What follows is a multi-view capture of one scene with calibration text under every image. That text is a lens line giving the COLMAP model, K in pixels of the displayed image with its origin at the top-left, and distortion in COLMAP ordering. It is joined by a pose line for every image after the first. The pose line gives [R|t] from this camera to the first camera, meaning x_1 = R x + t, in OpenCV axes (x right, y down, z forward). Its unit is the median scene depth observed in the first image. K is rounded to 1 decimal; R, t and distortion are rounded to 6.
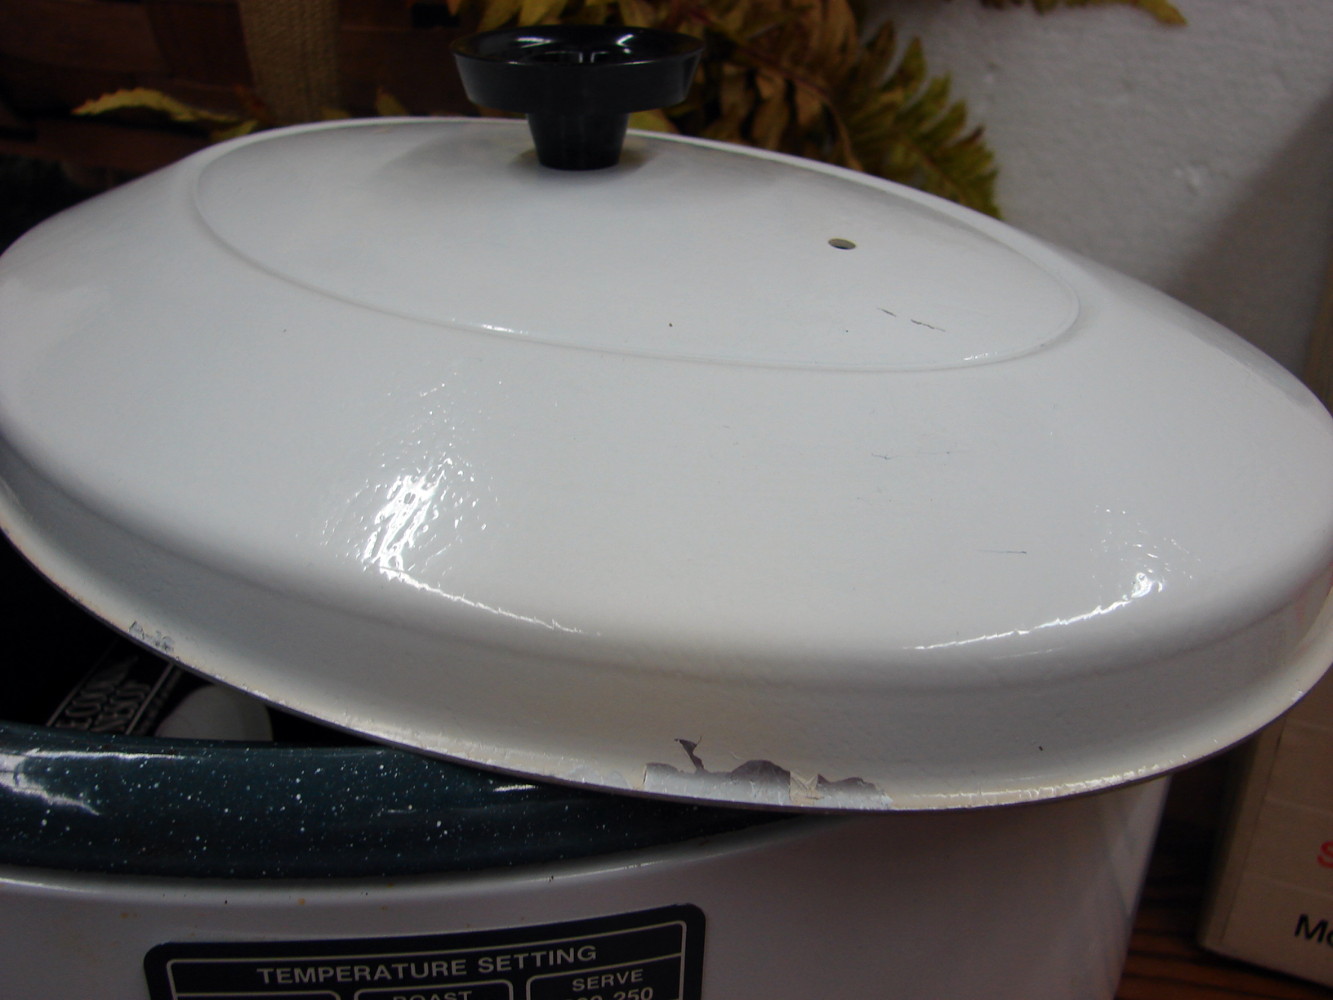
lens RADIAL K [[1257.5, 0, 666.5], [0, 1257.5, 500.0], [0, 0, 1]] dist [-0.174311, 0.158850]
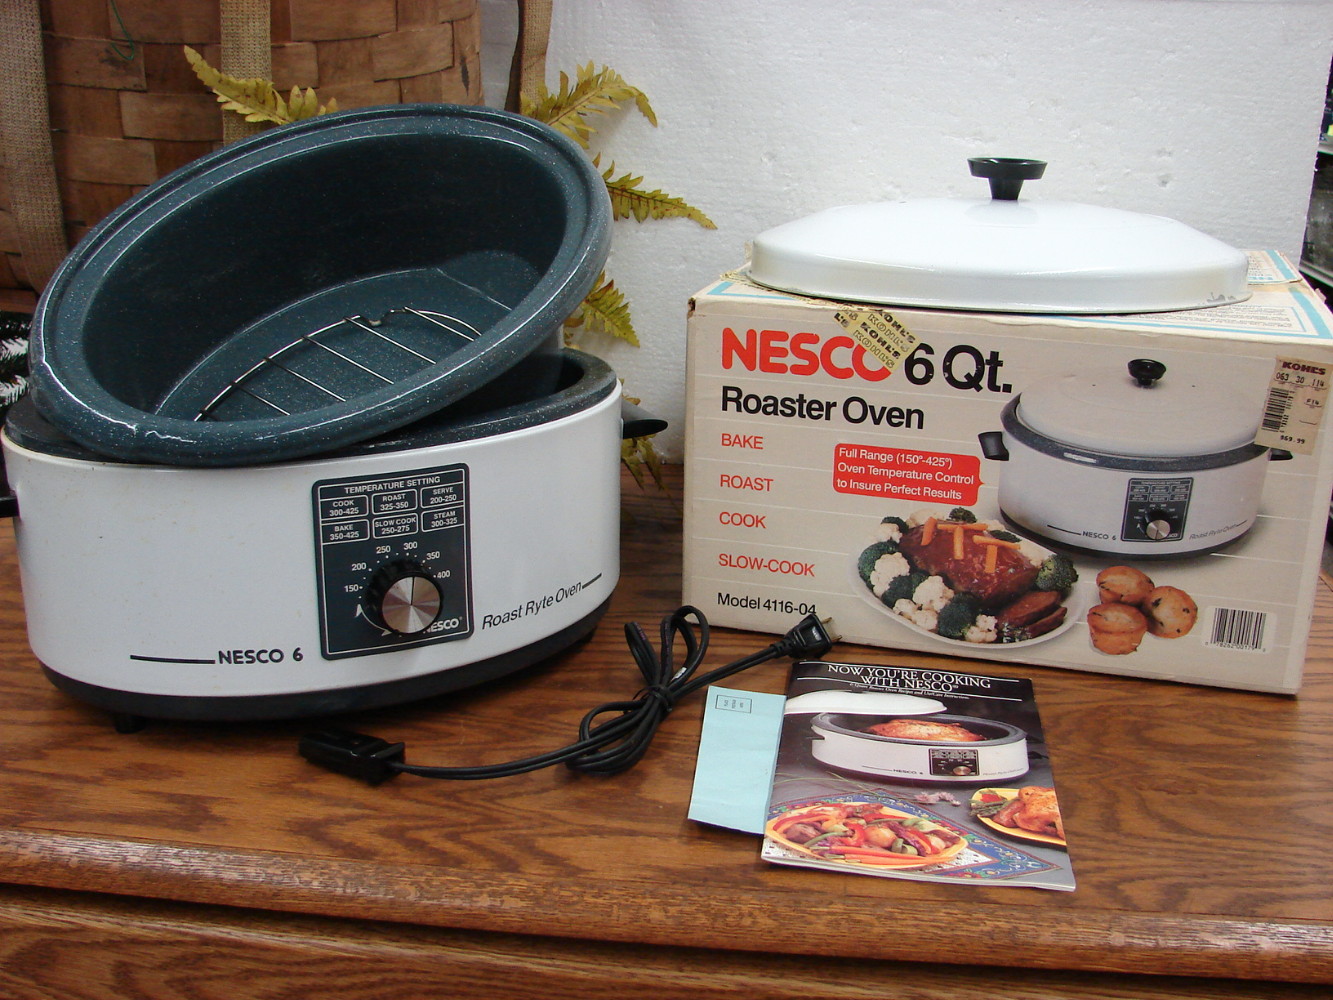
lens RADIAL K [[1257.5, 0, 666.5], [0, 1257.5, 500.0], [0, 0, 1]] dist [-0.174311, 0.158850]
pose [[0.929212, -0.112638, 0.351962, -0.708914], [0.146512, 0.986654, -0.071046, 0.777865], [-0.339263, 0.117583, 0.933314, -2.454815]]
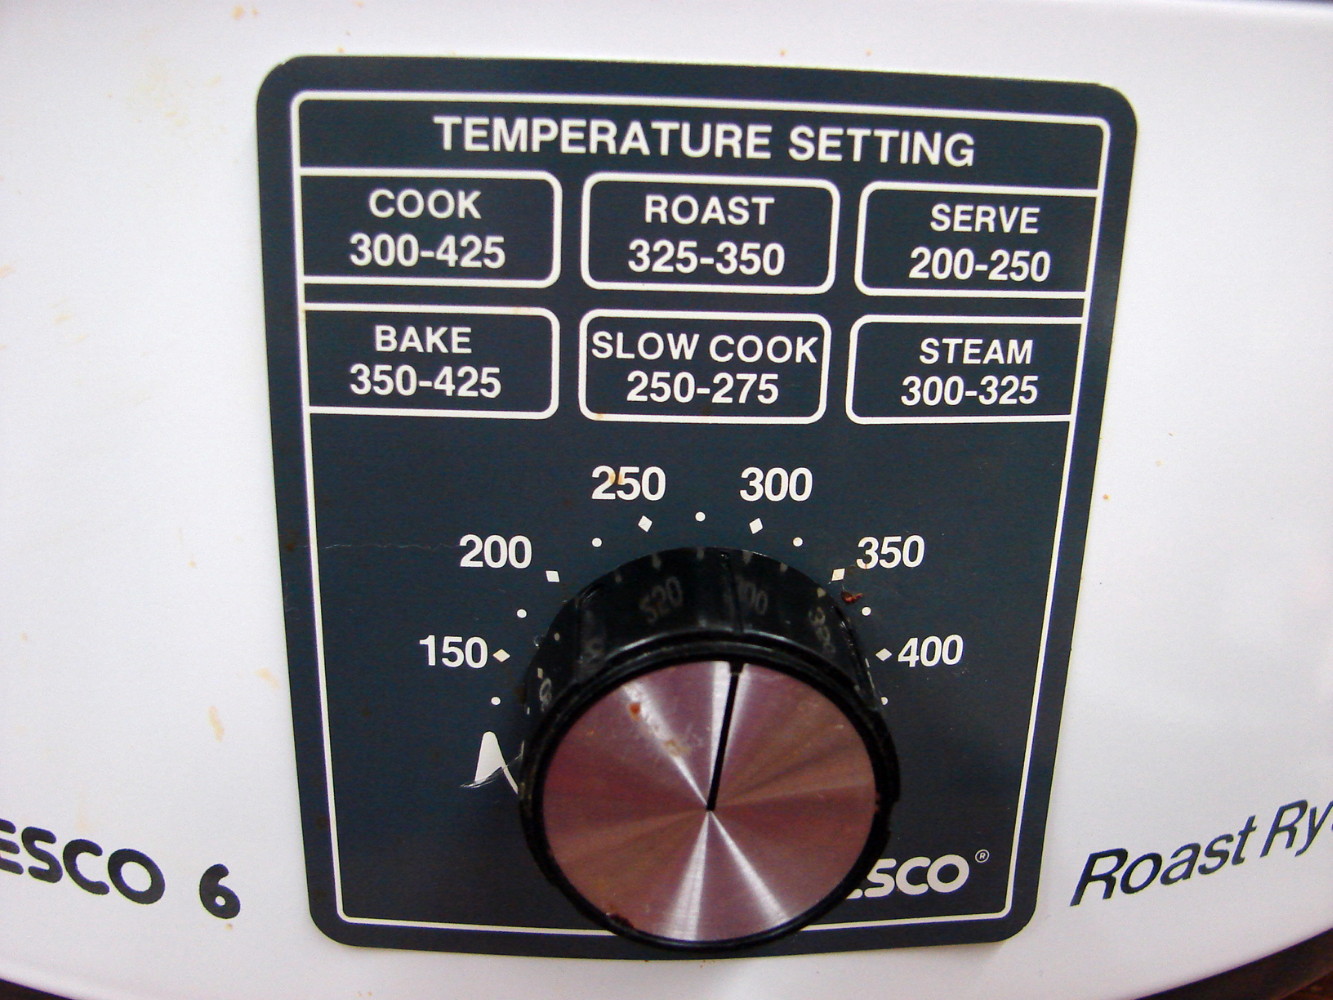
lens RADIAL K [[1257.5, 0, 666.5], [0, 1257.5, 500.0], [0, 0, 1]] dist [-0.174311, 0.158850]
pose [[0.996768, 0.021178, -0.077497, -0.164544], [-0.026716, 0.997109, -0.071130, 0.608347], [0.075767, 0.072970, 0.994452, 0.395164]]
